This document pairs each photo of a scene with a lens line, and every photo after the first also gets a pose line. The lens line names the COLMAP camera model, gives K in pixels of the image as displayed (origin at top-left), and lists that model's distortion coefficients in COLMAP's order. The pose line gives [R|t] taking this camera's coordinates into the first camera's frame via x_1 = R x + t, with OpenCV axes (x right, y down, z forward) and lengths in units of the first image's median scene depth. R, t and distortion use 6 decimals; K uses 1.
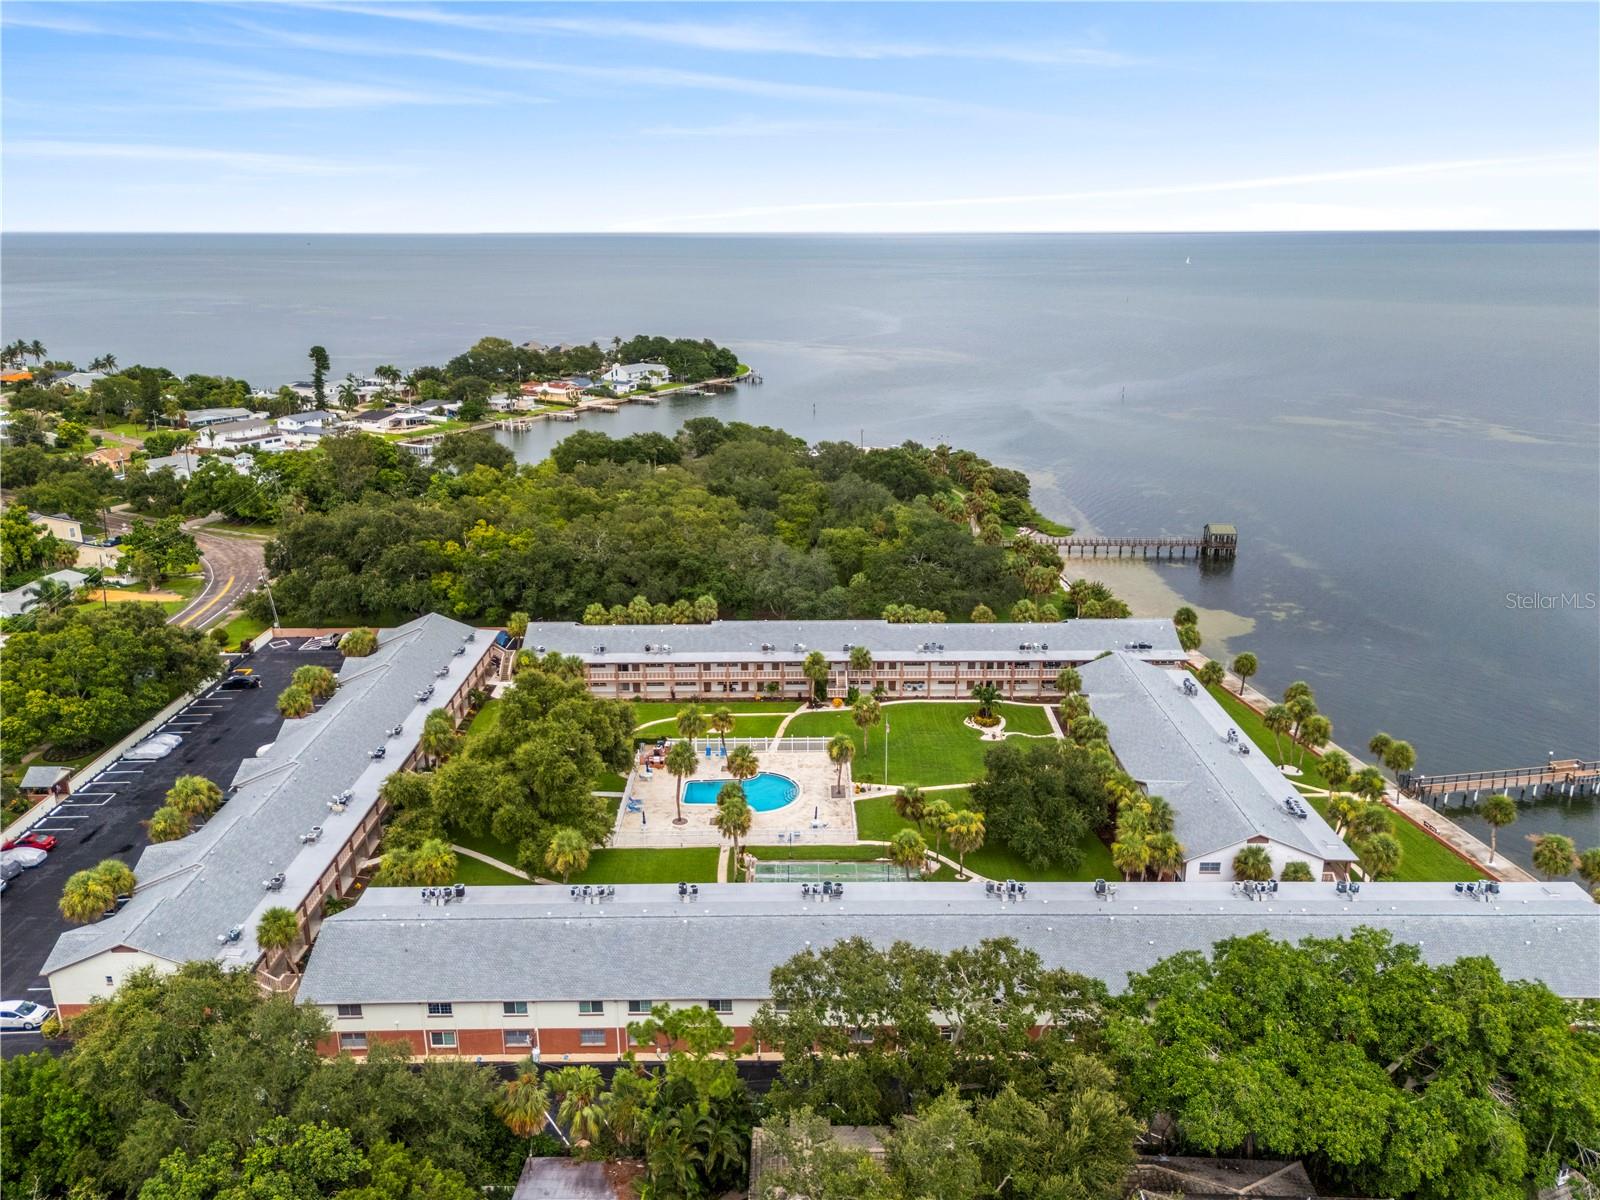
lens RADIAL K [[1144.5, 0, 787.3], [0, 1144.5, 604.4], [0, 0, 1]] dist [0.086309, -0.051424]
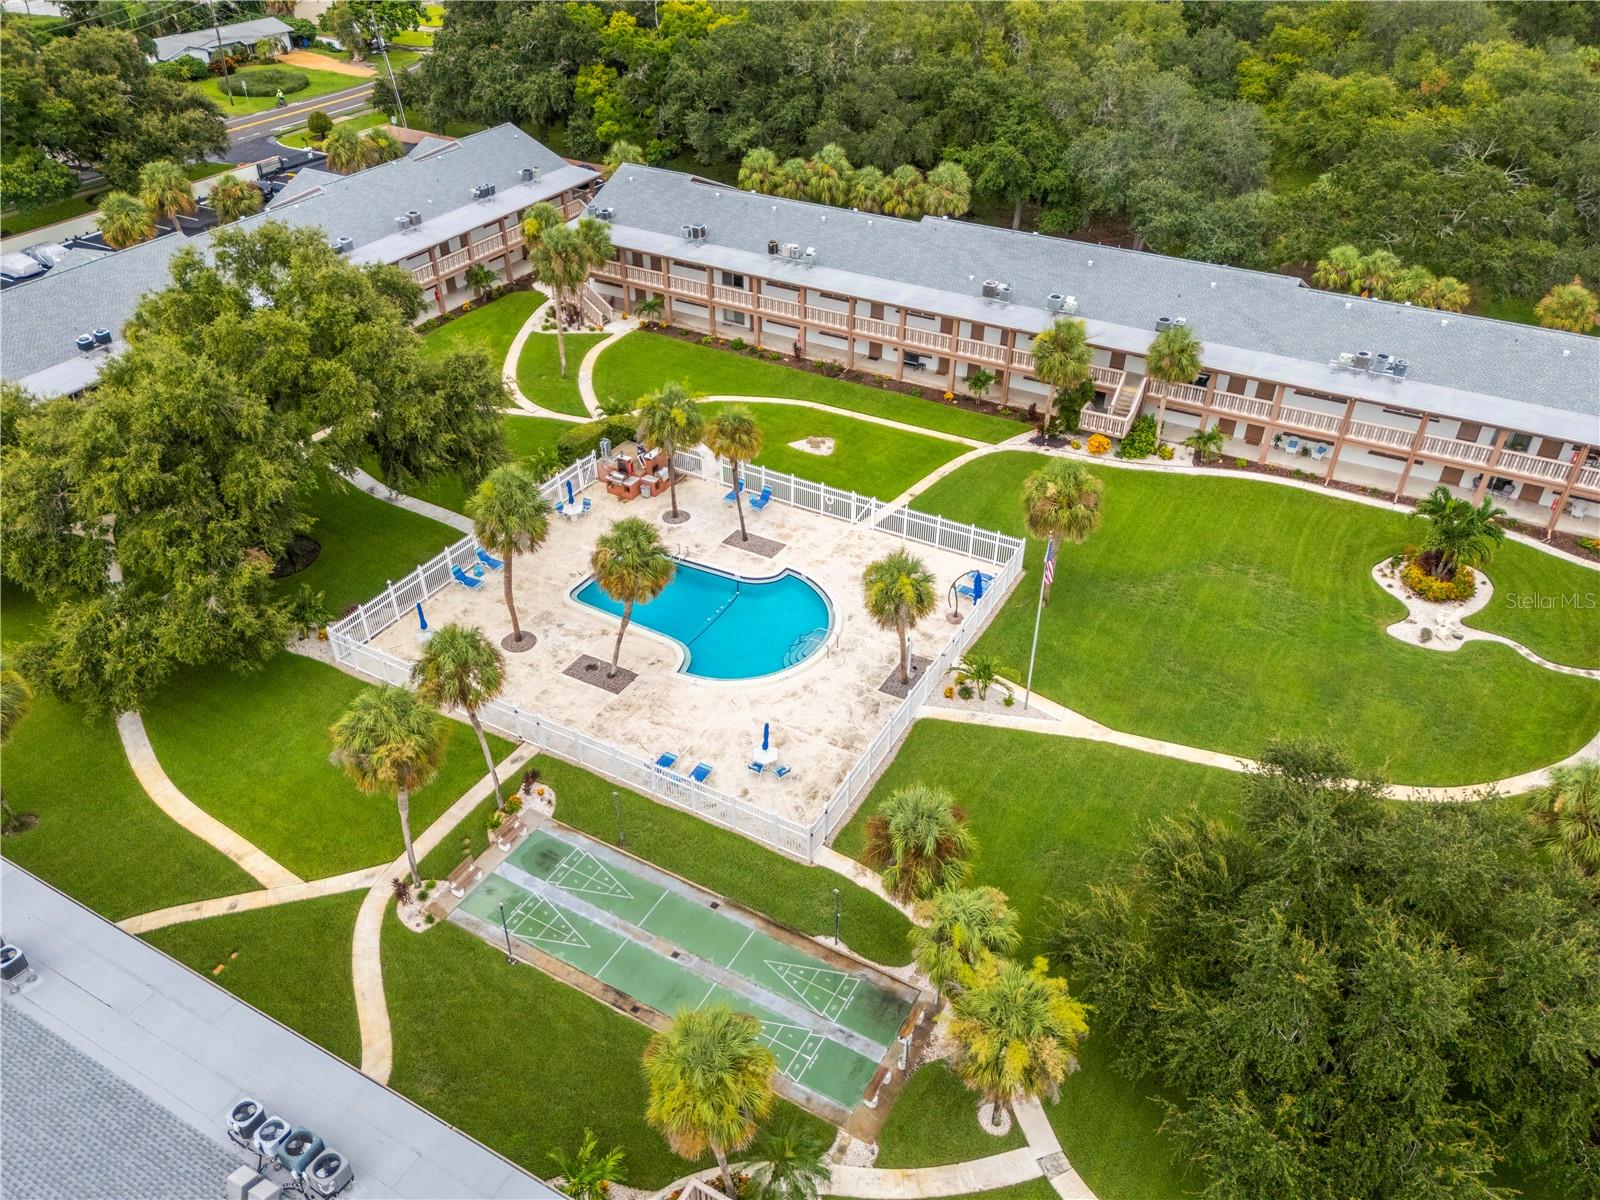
lens RADIAL K [[1176.1, 0, 803.8], [0, 1176.1, 601.4], [0, 0, 1]] dist [0.073189, -0.061448]
pose [[0.878204, 0.289128, -0.381002, 0.120243], [-0.155904, 0.926139, 0.343454, 0.001310], [0.452163, -0.242223, 0.858415, 0.470062]]
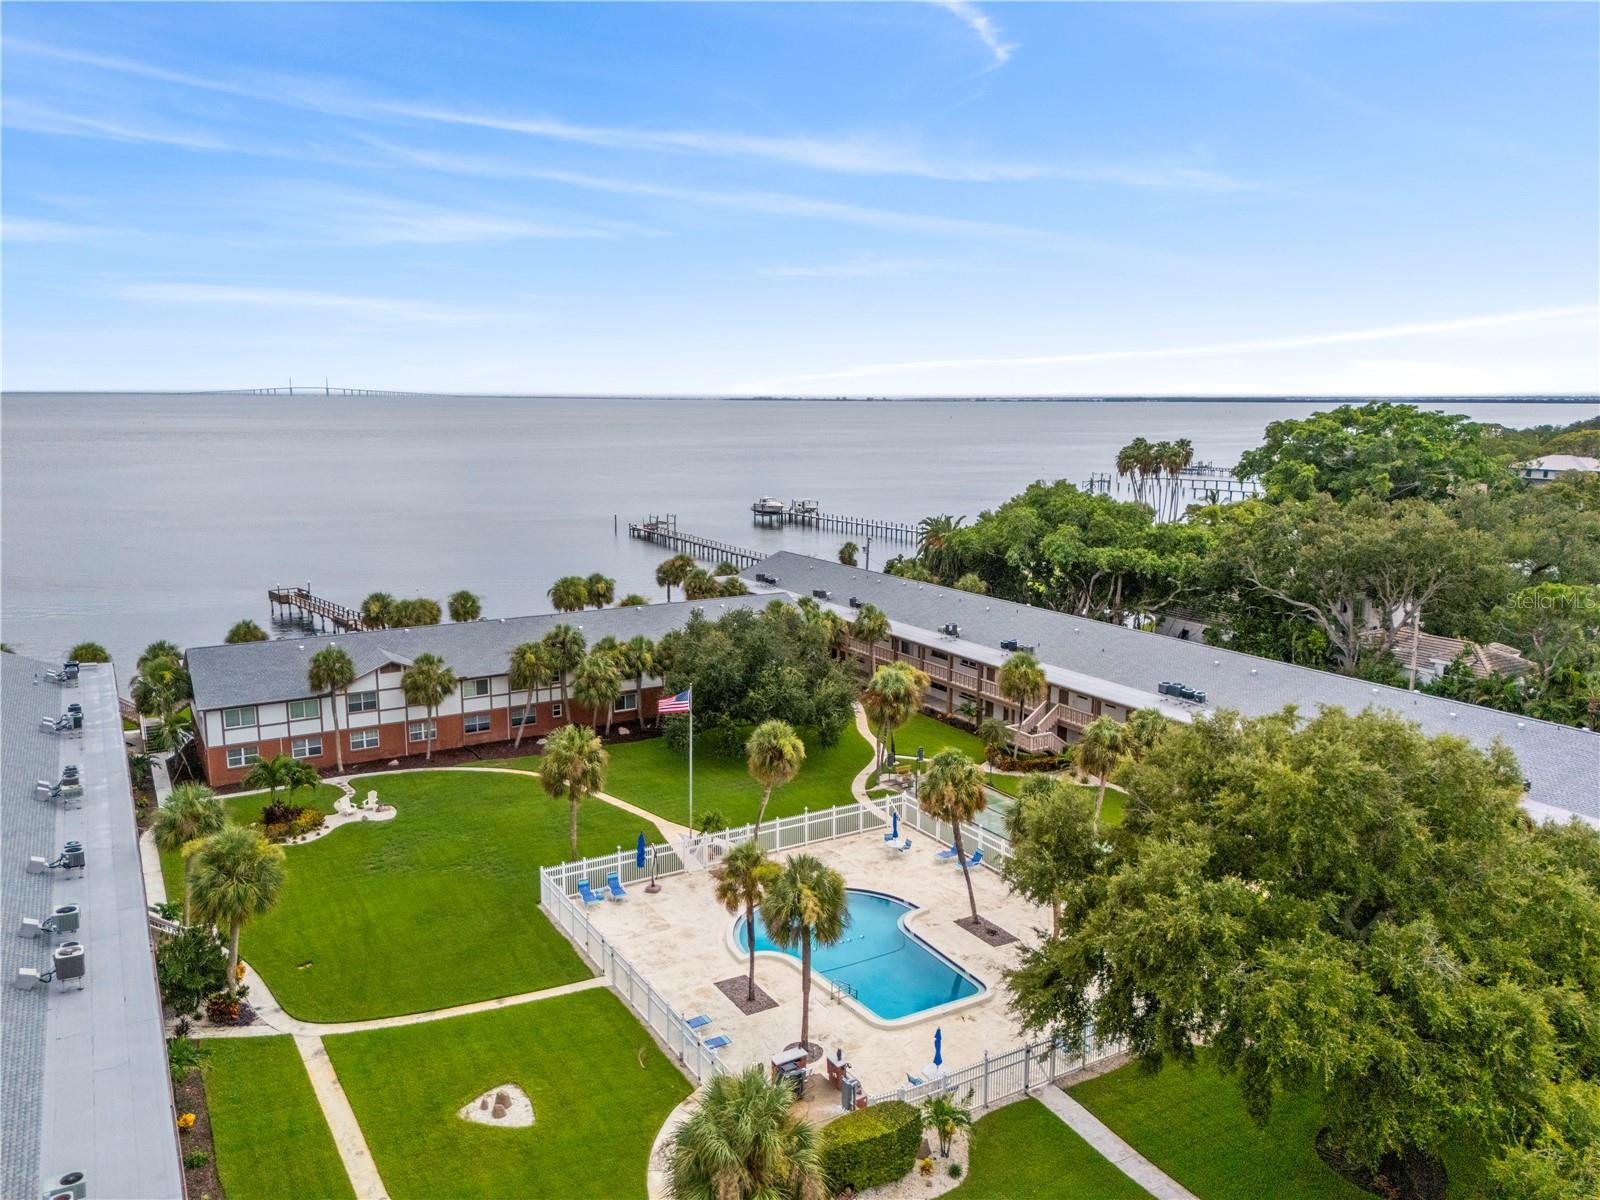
lens RADIAL K [[1199.1, 0, 800.1], [0, 1199.1, 605.5], [0, 0, 1]] dist [0.069754, -0.058762]
pose [[-0.517317, -0.142053, 0.843922, -0.281139], [0.258769, 0.914002, 0.312473, -0.066709], [-0.815734, 0.380028, -0.436070, 0.860743]]
